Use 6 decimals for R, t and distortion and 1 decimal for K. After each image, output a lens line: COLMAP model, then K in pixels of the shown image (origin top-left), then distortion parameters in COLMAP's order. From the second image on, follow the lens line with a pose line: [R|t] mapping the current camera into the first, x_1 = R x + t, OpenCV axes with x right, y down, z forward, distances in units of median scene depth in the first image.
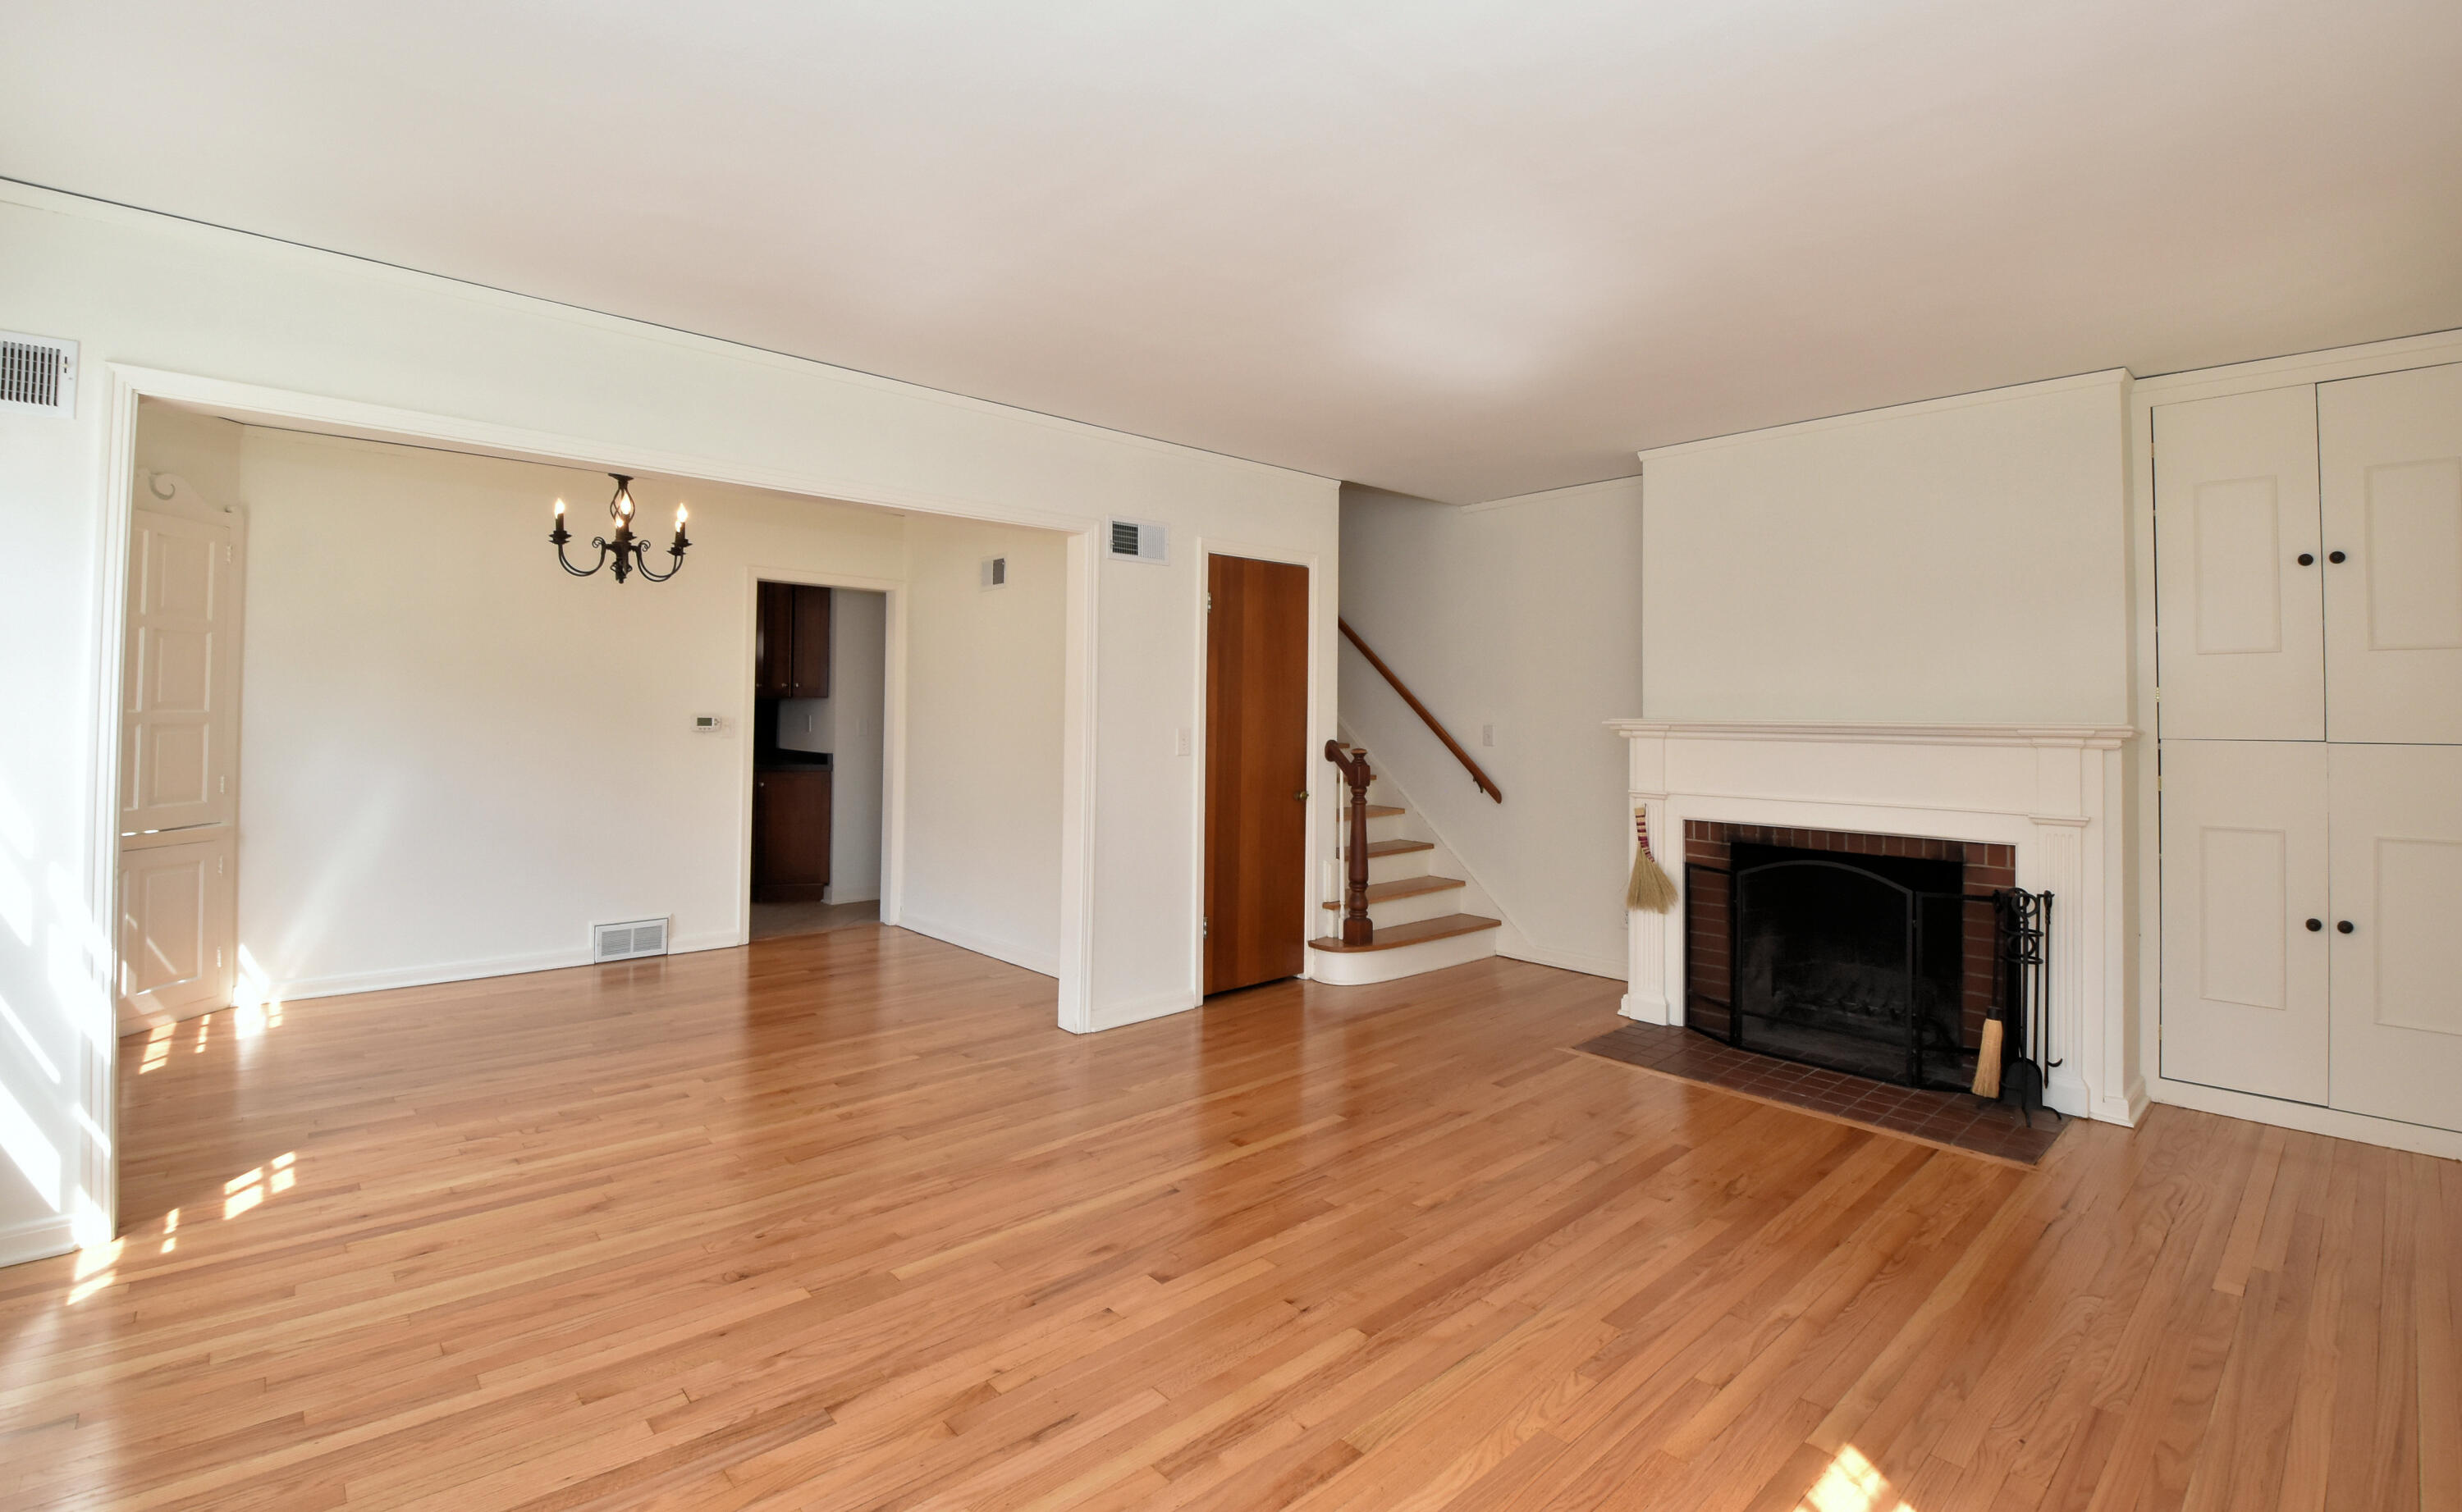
lens RADIAL K [[1070.8, 0, 1232.1], [0, 1070.8, 694.3], [0, 0, 1]] dist [0.000205, -0.015240]
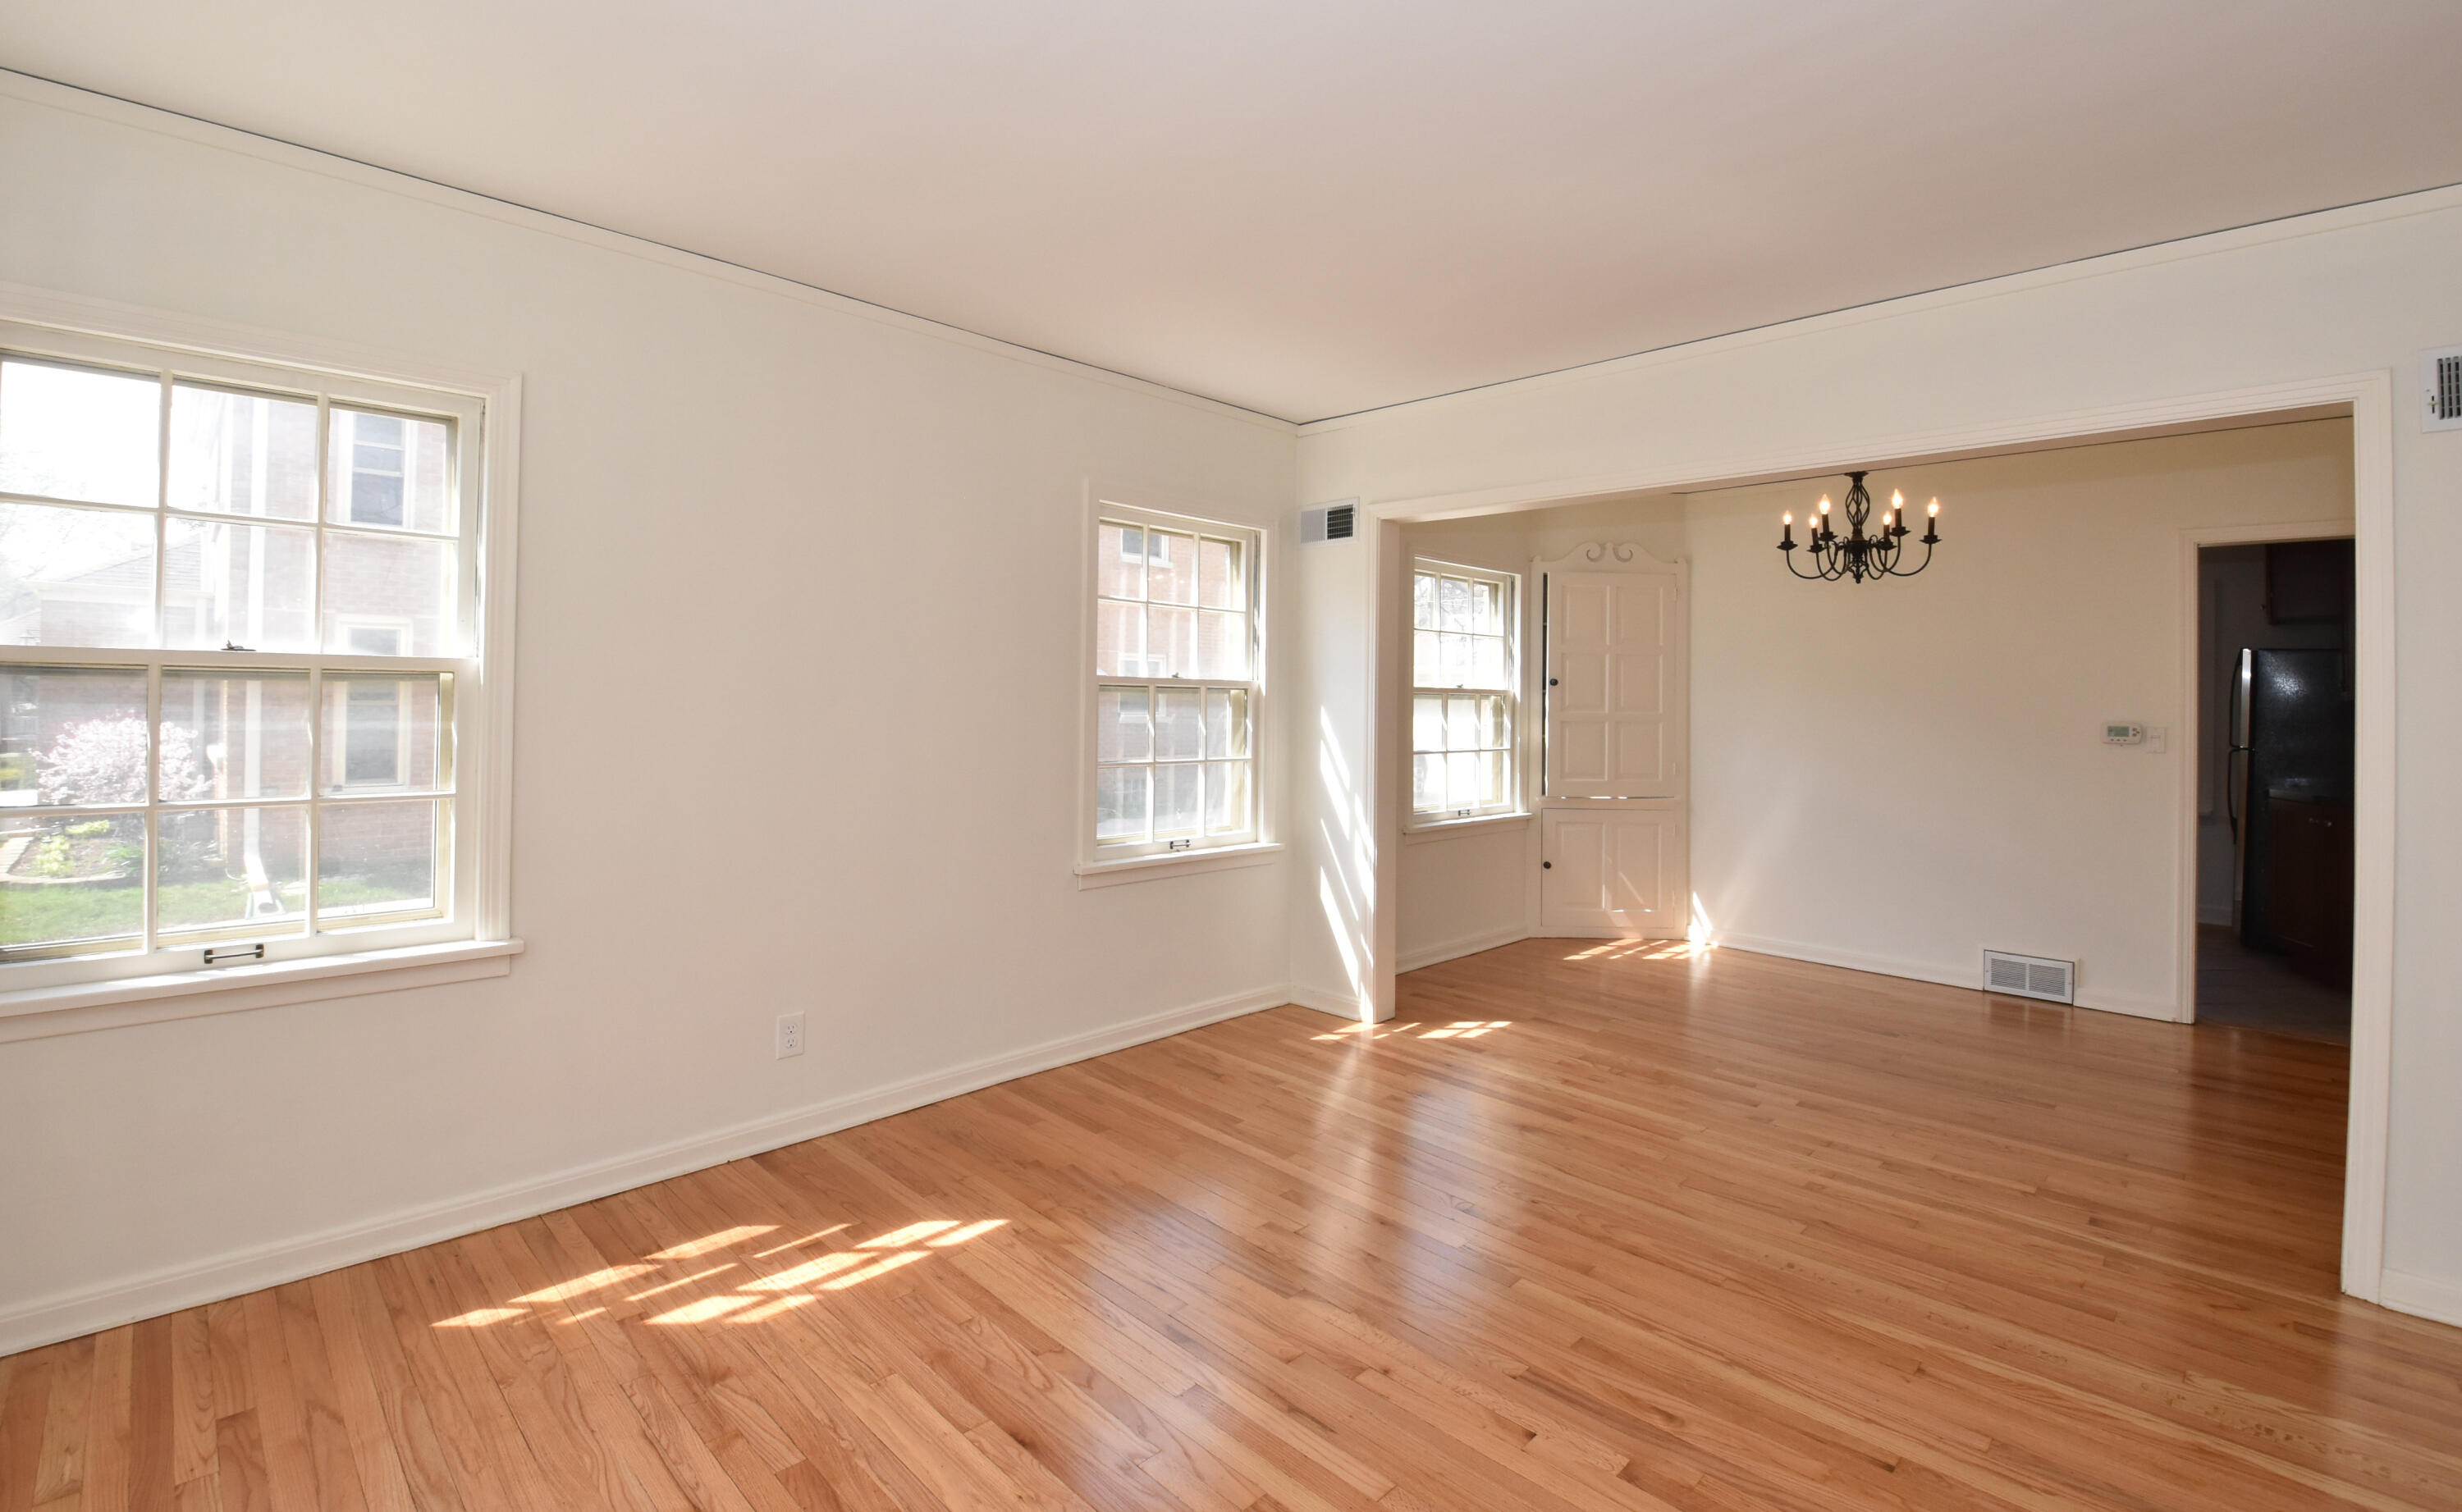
lens RADIAL K [[1077.7, 0, 1231.2], [0, 1077.7, 694.6], [0, 0, 1]] dist [0.002013, -0.014395]
pose [[0.053383, -0.013979, -0.998476, 0.414957], [0.004902, 0.999894, -0.013737, 0.009180], [0.998562, -0.004161, 0.053445, 0.426342]]
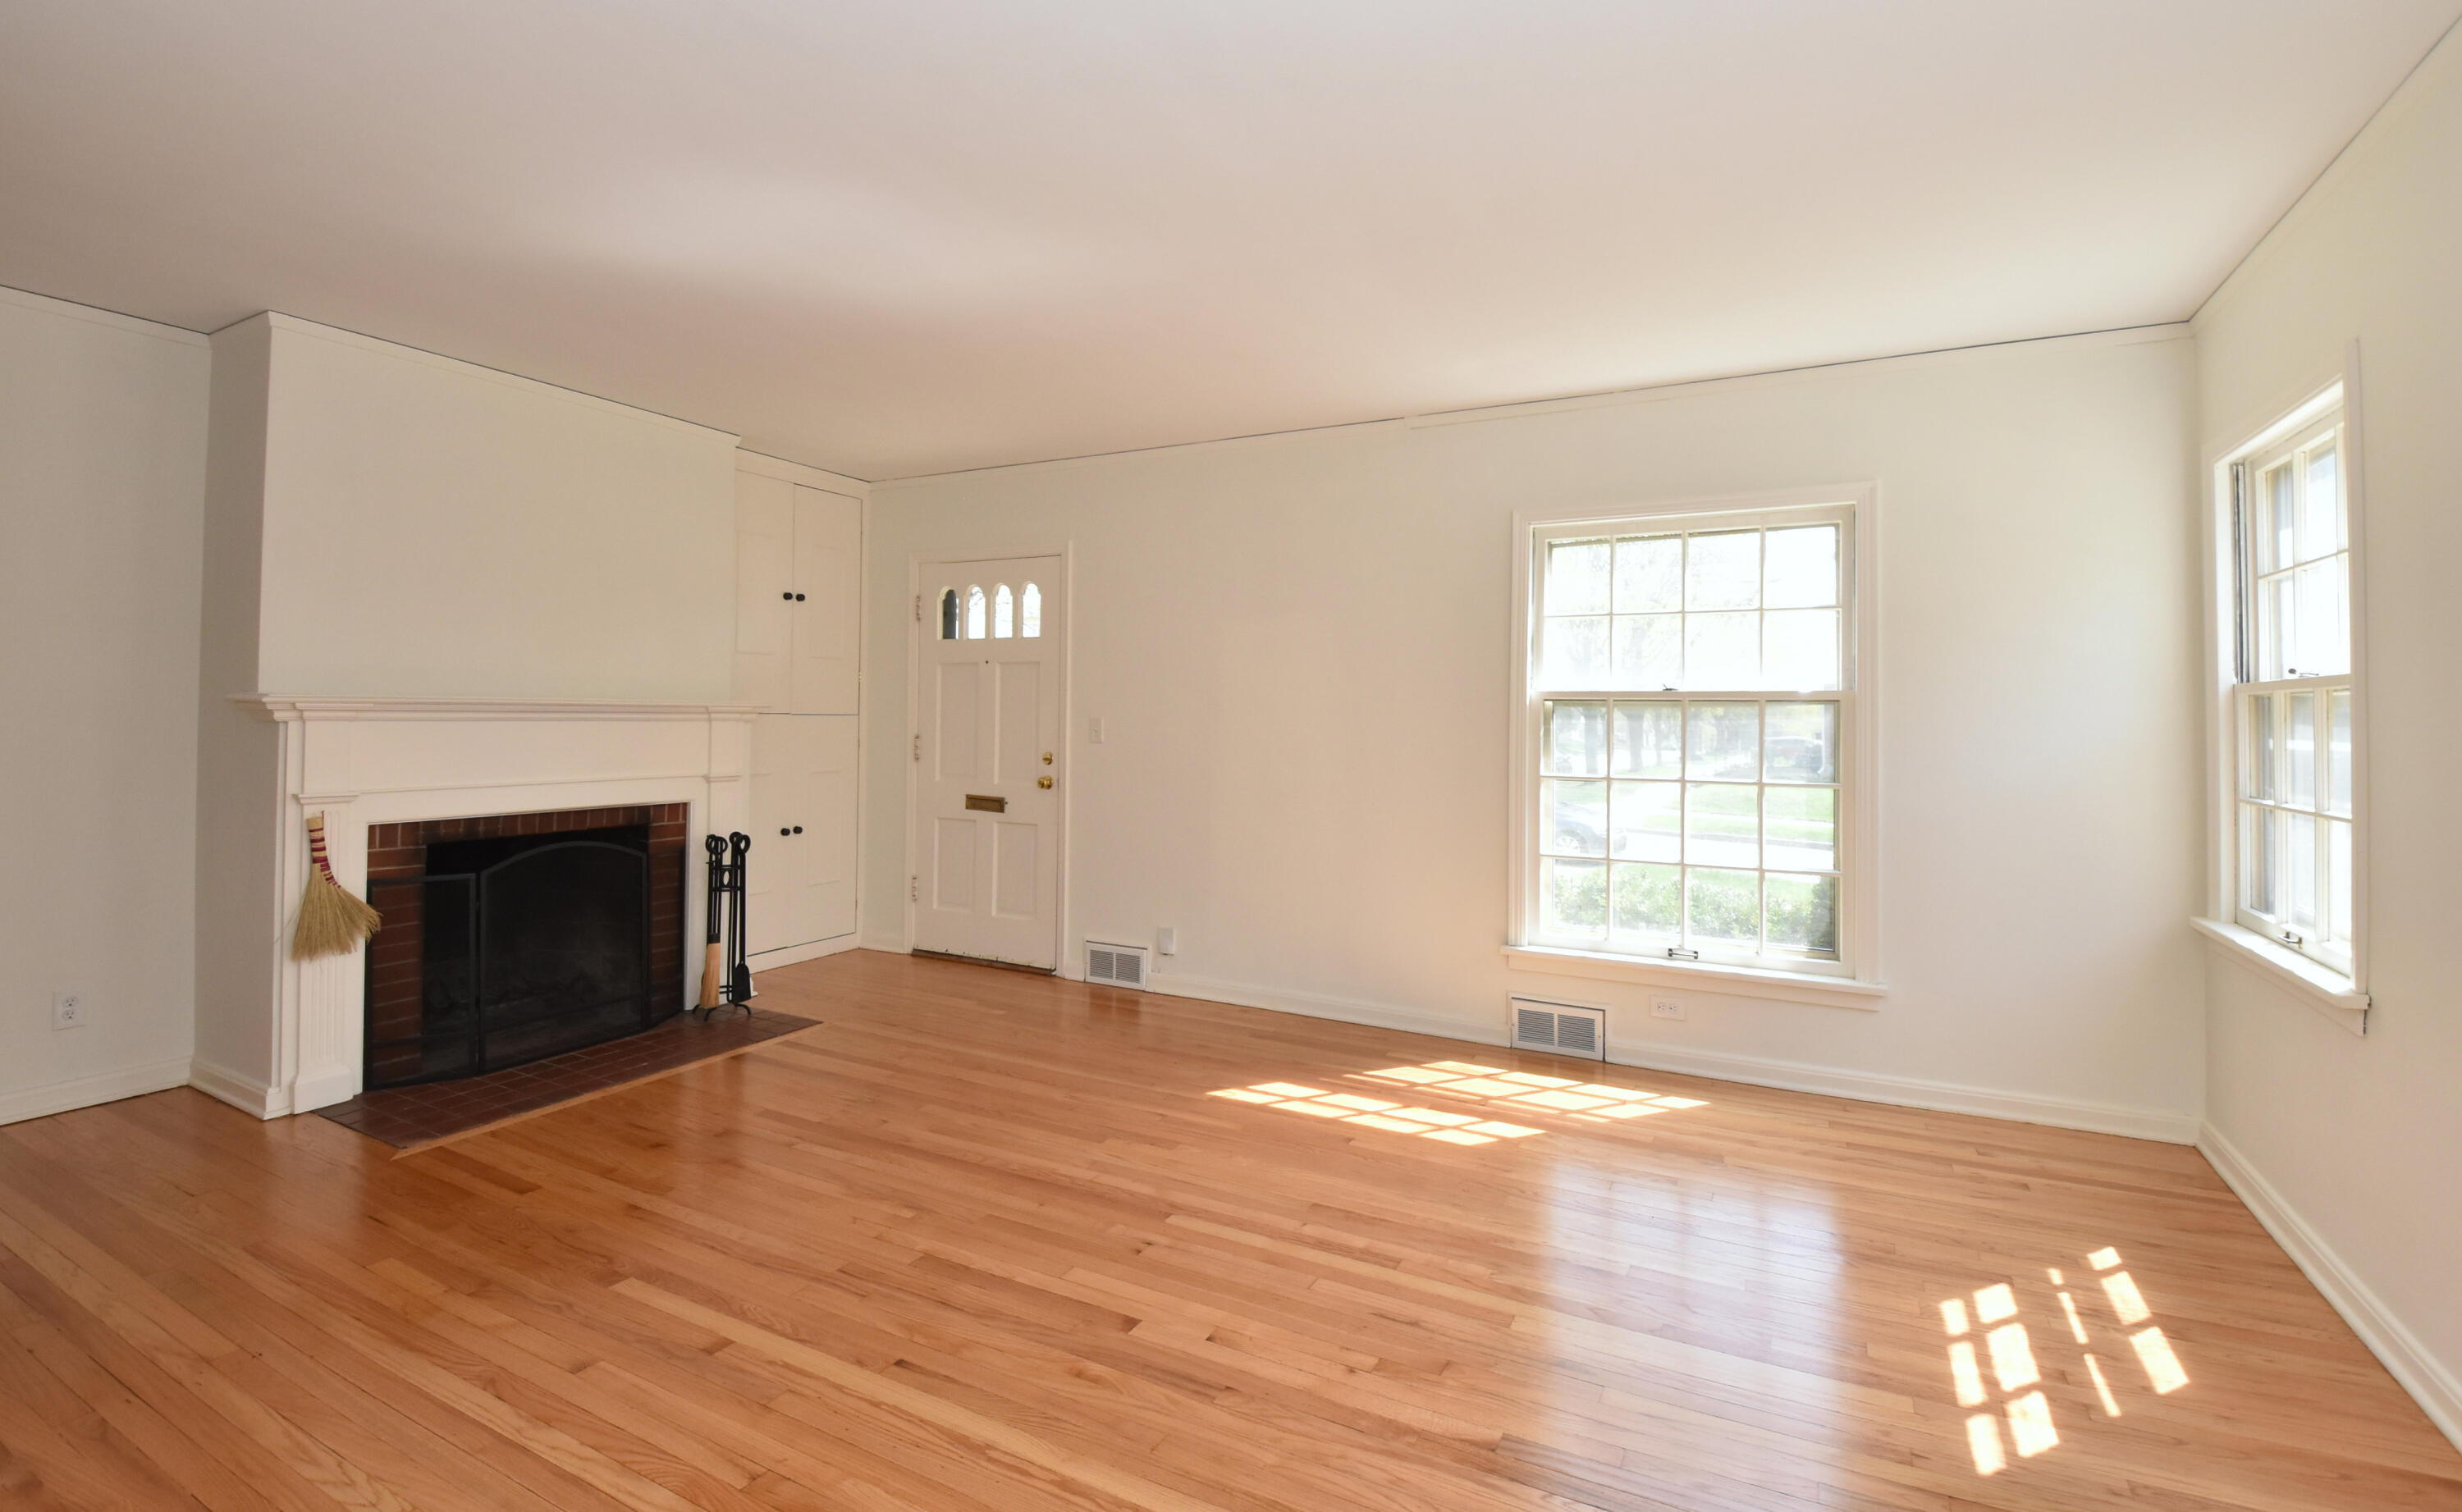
lens RADIAL K [[1101.0, 0, 1228.0], [0, 1101.0, 691.3], [0, 0, 1]] dist [0.000644, -0.016120]
pose [[-0.330965, 0.008708, 0.943603, -0.600394], [-0.028487, 0.999409, -0.019215, 0.020578], [-0.943213, -0.033240, -0.330521, 0.773761]]
